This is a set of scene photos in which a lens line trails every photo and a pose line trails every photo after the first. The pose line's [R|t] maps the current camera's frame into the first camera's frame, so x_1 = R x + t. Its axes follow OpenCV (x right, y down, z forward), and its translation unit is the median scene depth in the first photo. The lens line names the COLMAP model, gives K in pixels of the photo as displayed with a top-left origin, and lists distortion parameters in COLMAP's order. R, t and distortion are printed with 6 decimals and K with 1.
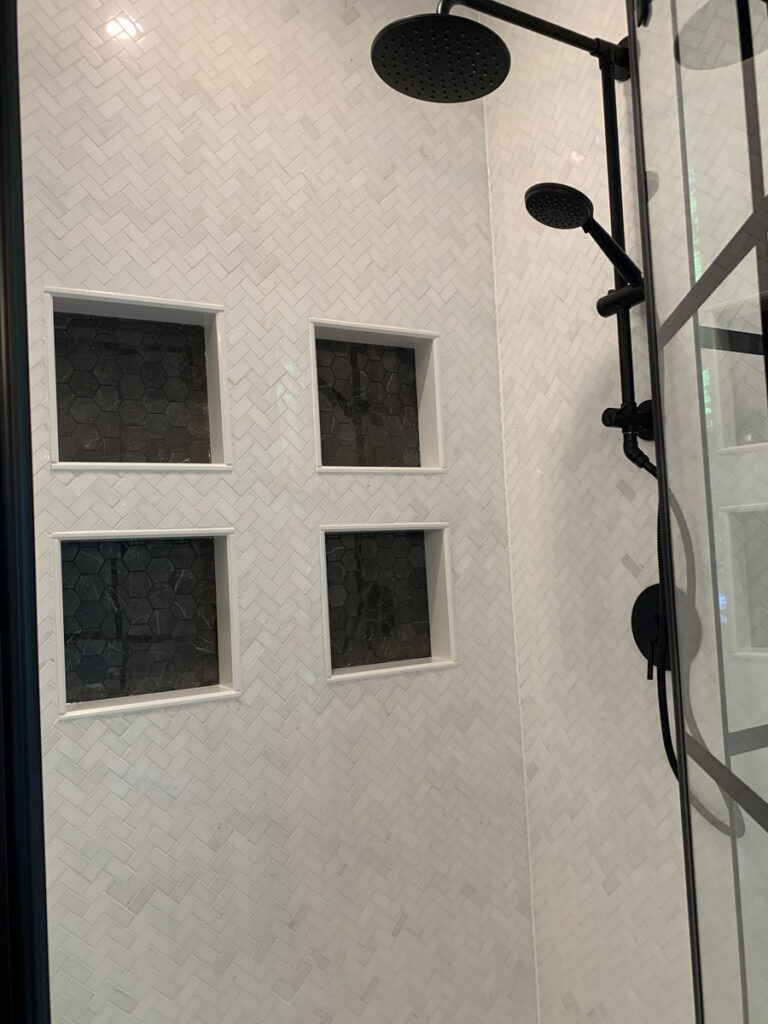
lens RADIAL K [[786.5, 0, 371.9], [0, 786.5, 511.9], [0, 0, 1]] dist [0.029760, -0.049078]
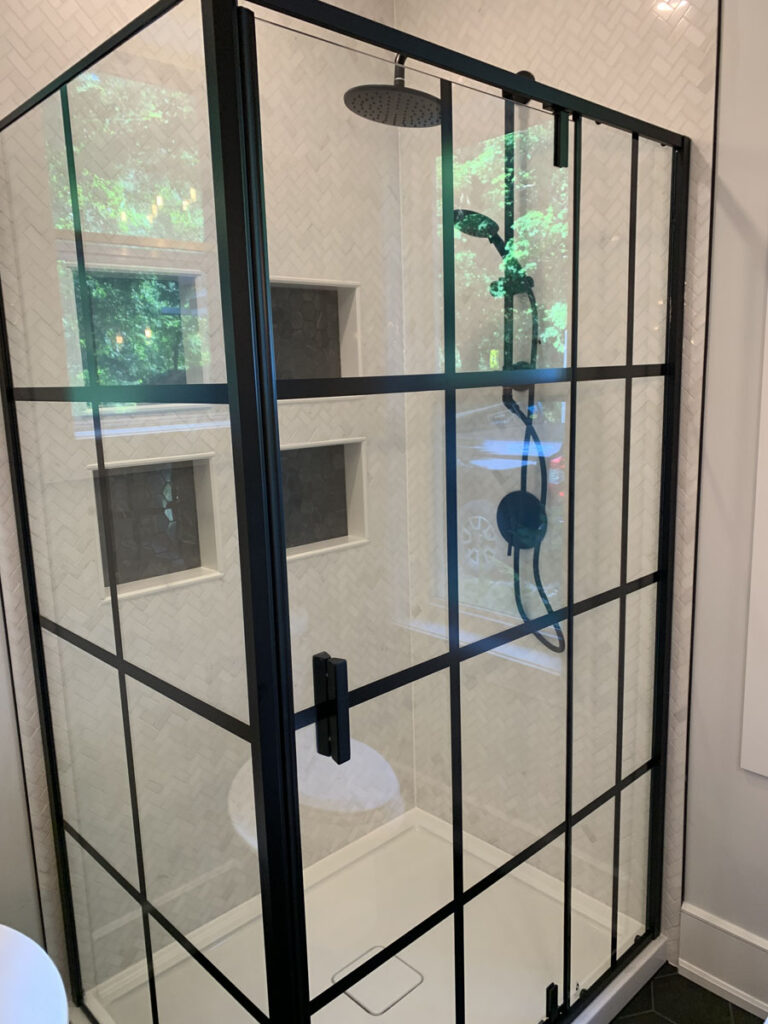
lens RADIAL K [[790.2, 0, 384.0], [0, 790.2, 512.0], [0, 0, 1]] dist [0.001642, -0.012428]
pose [[0.968237, -0.023613, 0.248915, -0.212559], [-0.033172, 0.974599, 0.221488, -0.163853], [-0.247823, -0.222709, 0.942860, -0.285571]]
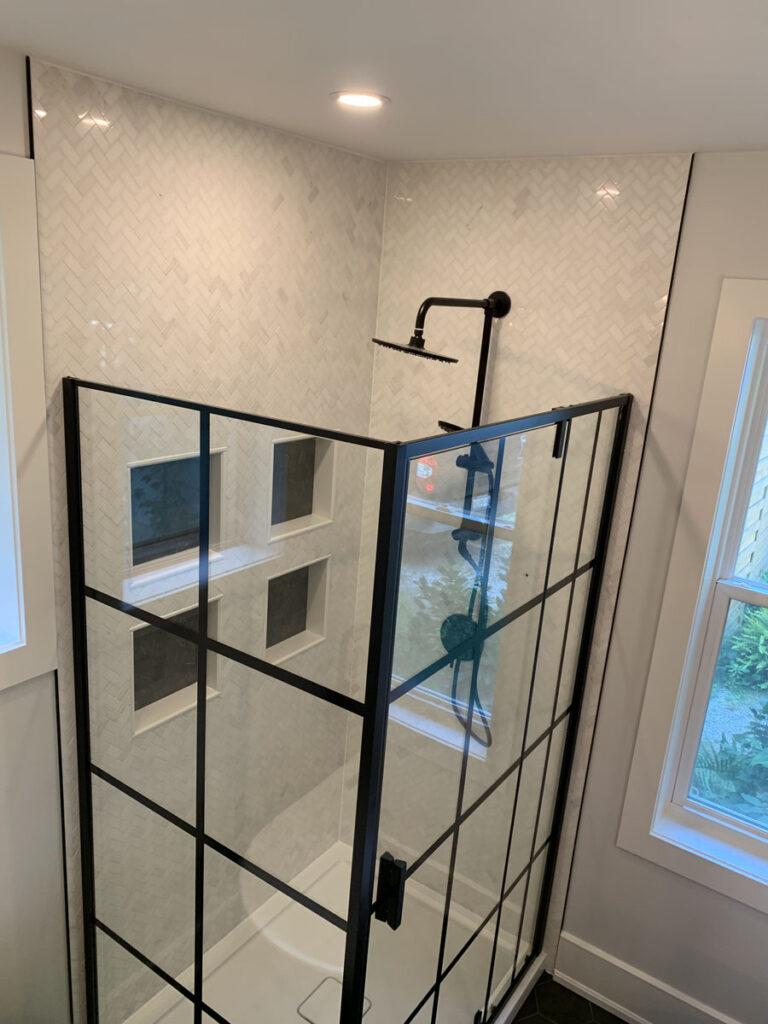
lens RADIAL K [[777.1, 0, 381.0], [0, 777.1, 510.1], [0, 0, 1]] dist [0.019636, -0.041077]
pose [[0.891264, -0.006019, 0.453444, -0.529979], [-0.144562, 0.943974, 0.296672, -0.561305], [-0.429825, -0.329964, 0.840461, -0.293480]]
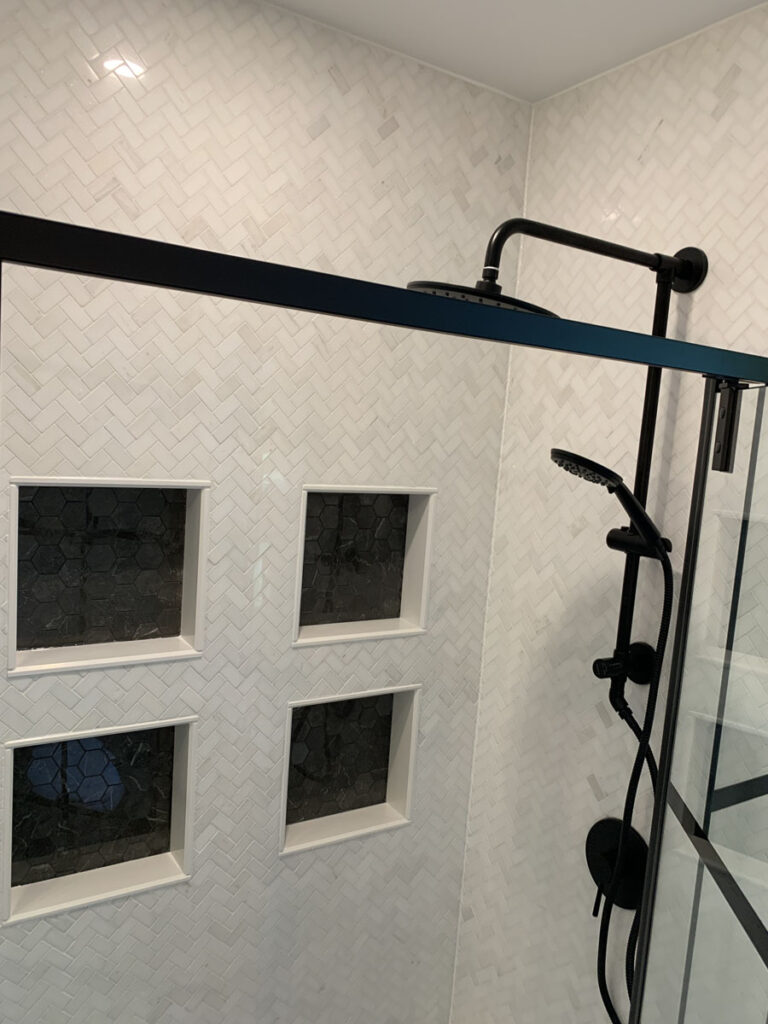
lens RADIAL K [[777.1, 0, 381.0], [0, 777.1, 510.1], [0, 0, 1]] dist [0.019636, -0.041077]
pose [[0.990652, 0.117649, 0.069046, -0.046531], [-0.127233, 0.979428, 0.156631, -0.365763], [-0.049198, -0.163951, 0.985241, 0.090124]]
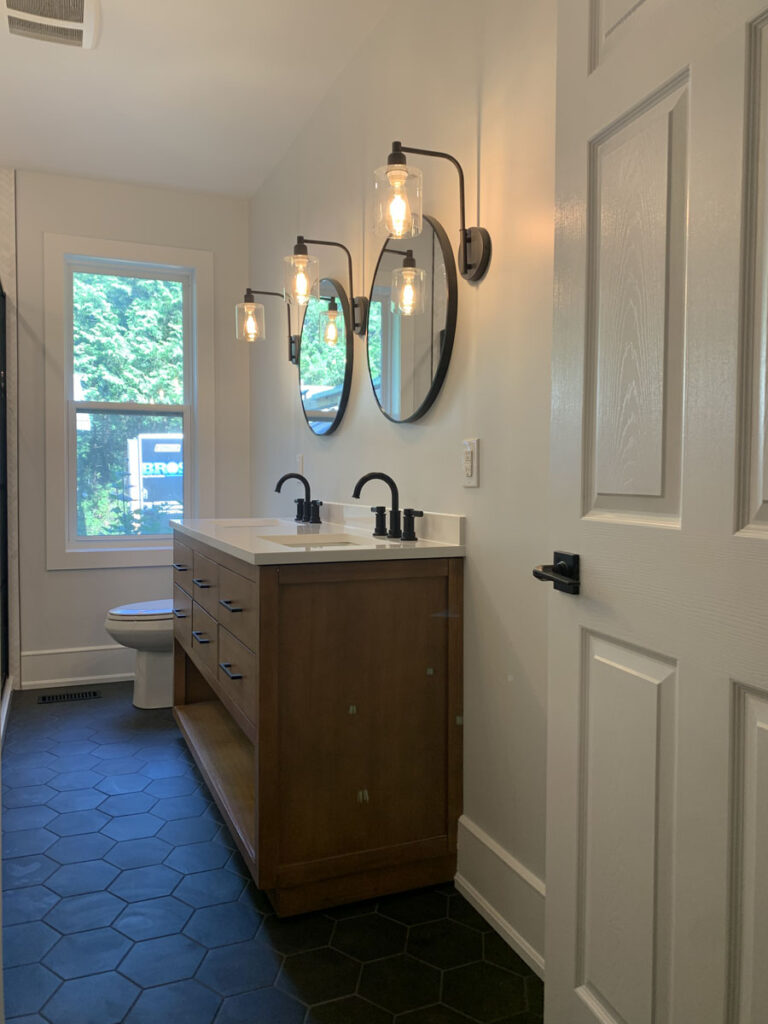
lens RADIAL K [[777.1, 0, 381.0], [0, 777.1, 510.1], [0, 0, 1]] dist [0.019636, -0.041077]
pose [[0.109885, 0.017878, 0.993783, -1.733932], [-0.064981, 0.997828, -0.010766, 0.176300], [-0.991818, -0.063394, 0.110808, -0.727796]]
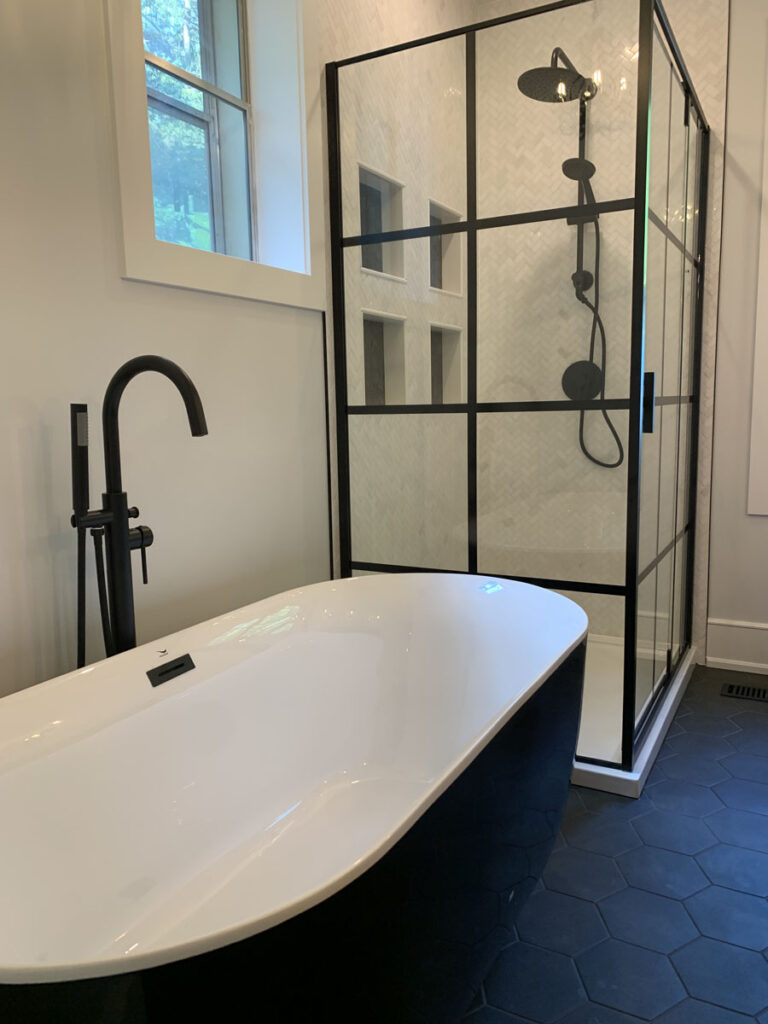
lens RADIAL K [[790.2, 0, 384.0], [0, 790.2, 512.0], [0, 0, 1]] dist [0.001642, -0.012428]
pose [[0.840994, -0.042127, 0.539401, -1.099116], [-0.052168, 0.986005, 0.158343, 0.161223], [-0.538523, -0.161305, 0.827027, -0.476243]]
